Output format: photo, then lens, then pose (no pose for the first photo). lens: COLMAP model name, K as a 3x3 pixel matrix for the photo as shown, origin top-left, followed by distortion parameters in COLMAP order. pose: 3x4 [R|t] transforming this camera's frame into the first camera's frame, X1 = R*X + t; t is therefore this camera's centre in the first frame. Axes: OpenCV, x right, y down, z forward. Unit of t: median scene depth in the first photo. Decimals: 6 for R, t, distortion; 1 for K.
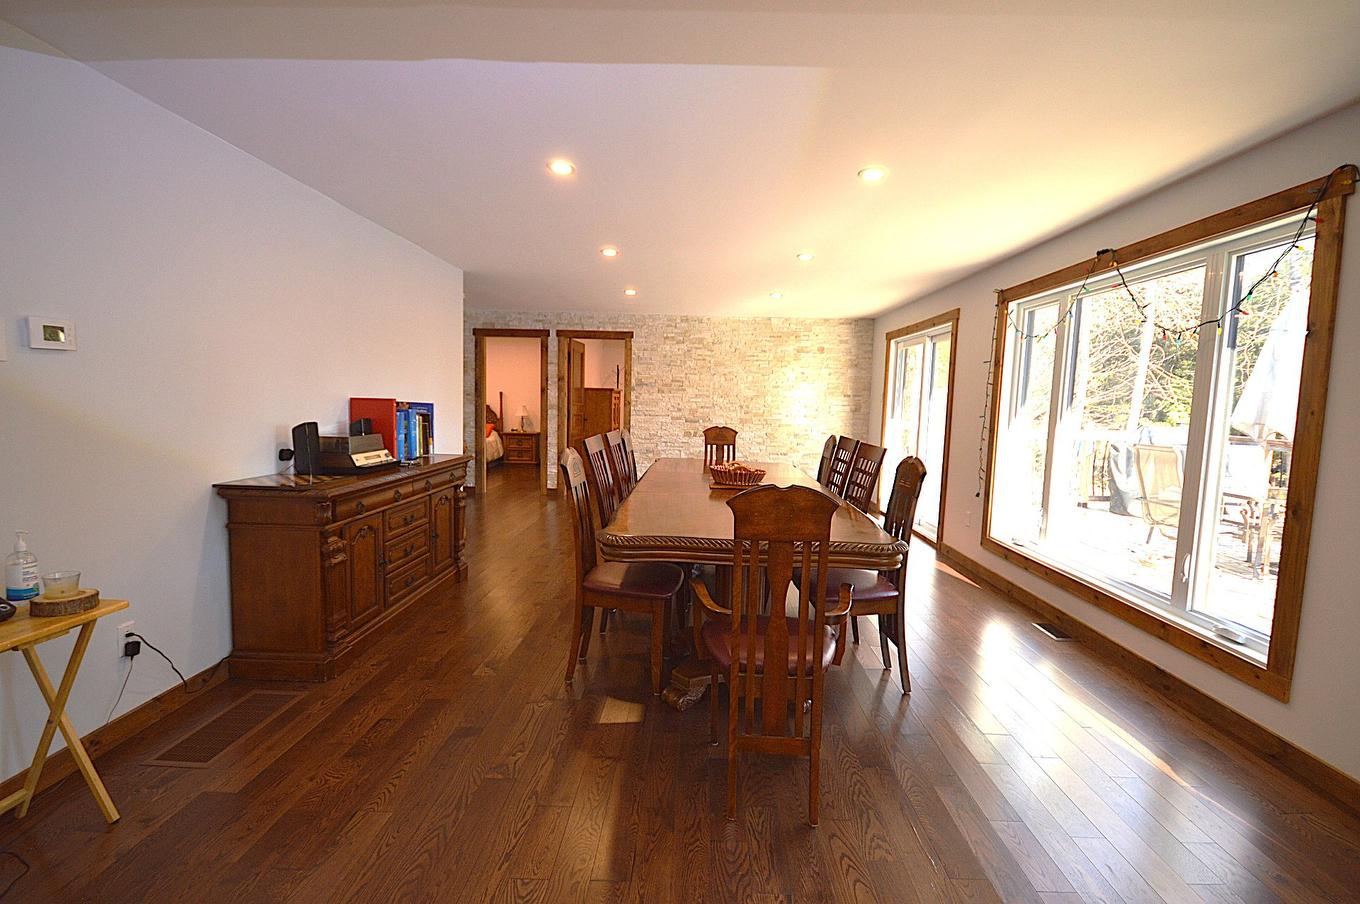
lens RADIAL K [[615.6, 0, 683.3], [0, 615.6, 447.5], [0, 0, 1]] dist [-0.001642, -0.000586]
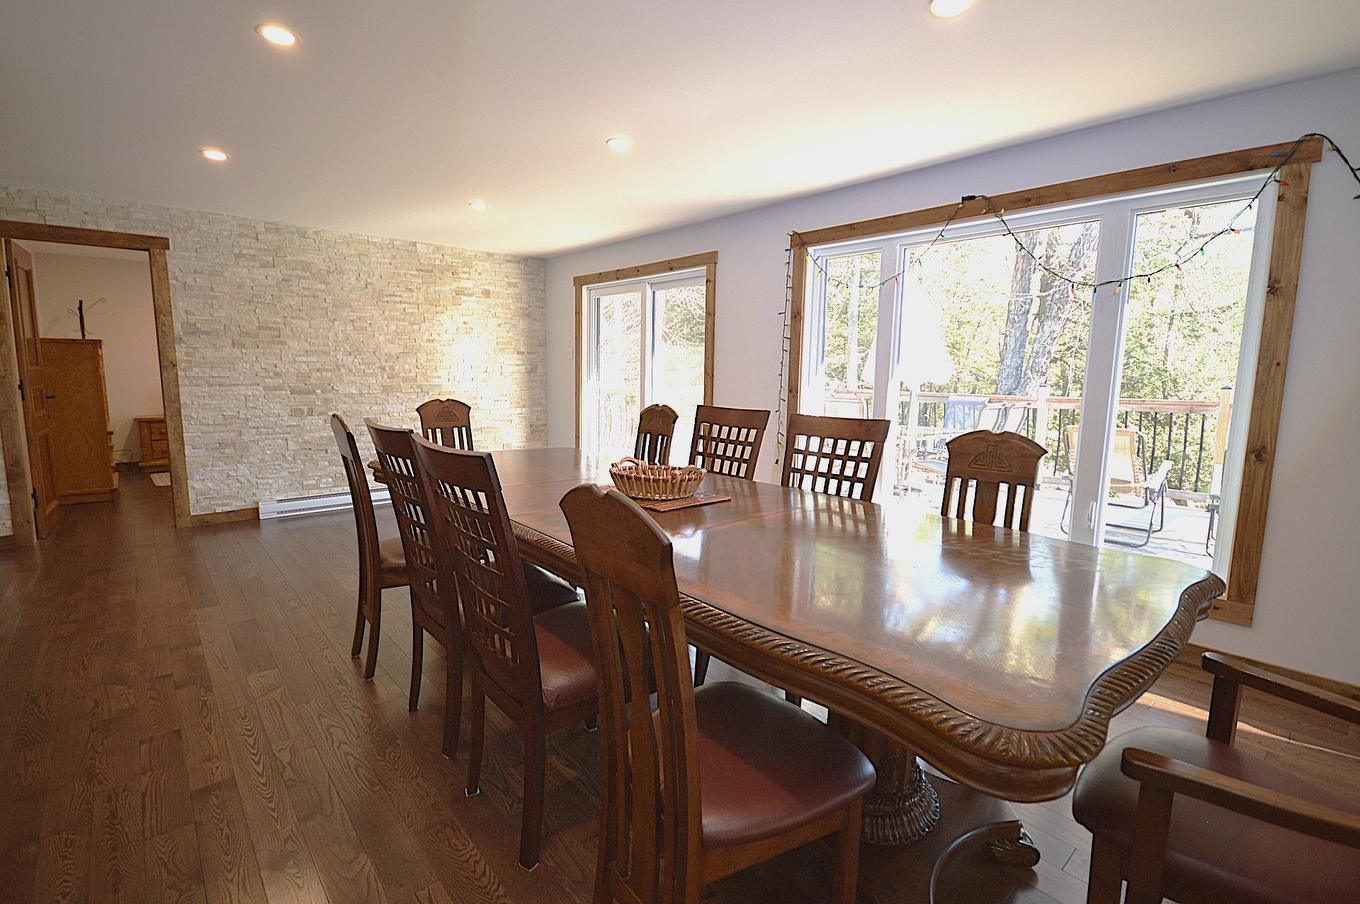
lens RADIAL K [[615.6, 0, 683.3], [0, 615.6, 447.5], [0, 0, 1]] dist [-0.001642, -0.000586]
pose [[0.727889, -0.101157, 0.678192, -0.141171], [0.057550, 0.994581, 0.086581, -0.018094], [-0.683276, -0.023992, 0.729766, 0.260483]]
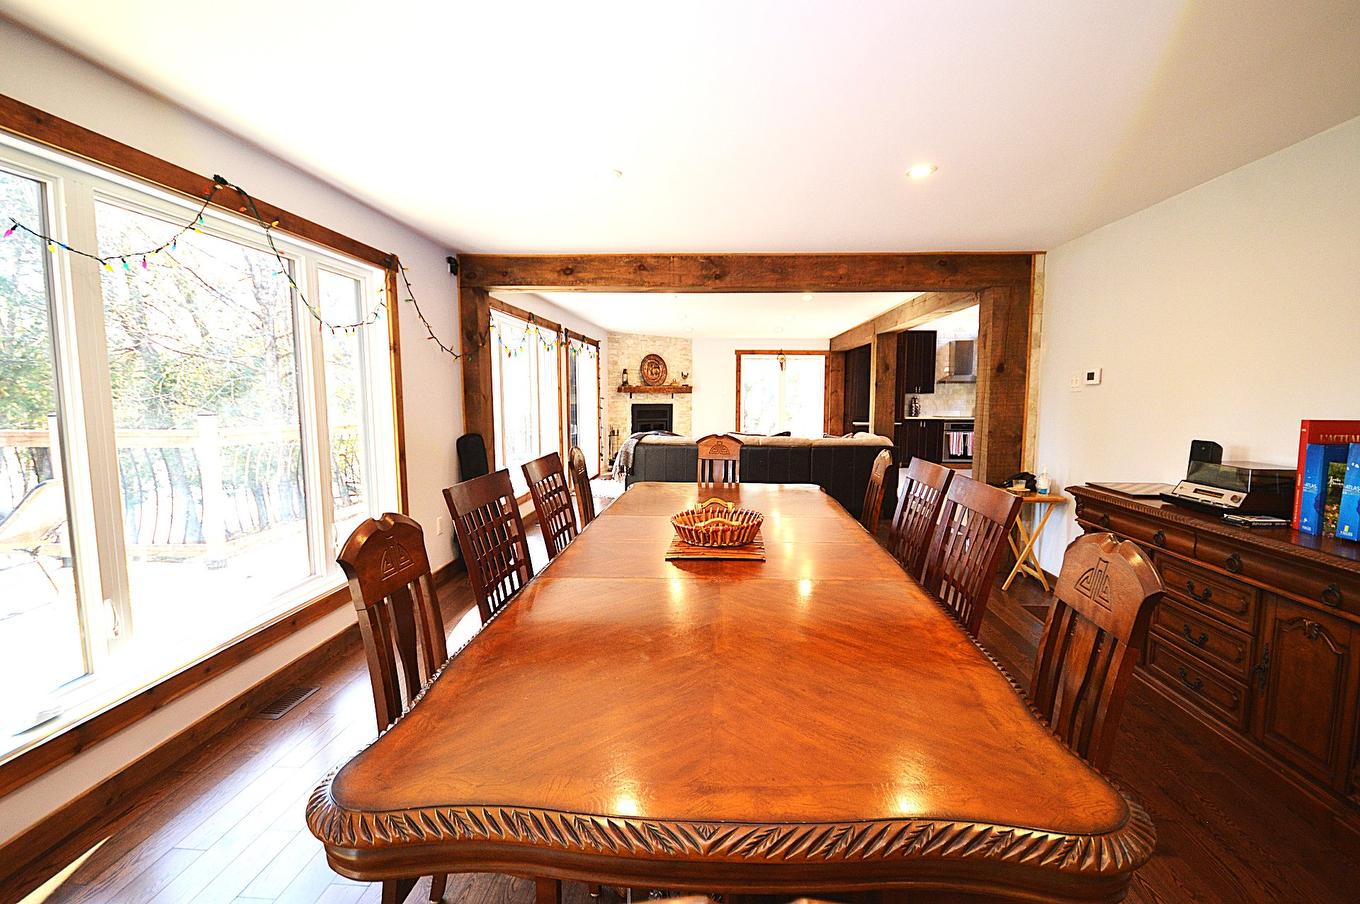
lens RADIAL K [[615.6, 0, 683.3], [0, 615.6, 447.5], [0, 0, 1]] dist [-0.001642, -0.000586]
pose [[-0.998950, -0.033588, 0.031161, 0.049341], [-0.027485, 0.983470, 0.178974, -0.067585], [-0.036658, 0.177930, -0.983360, 0.756648]]
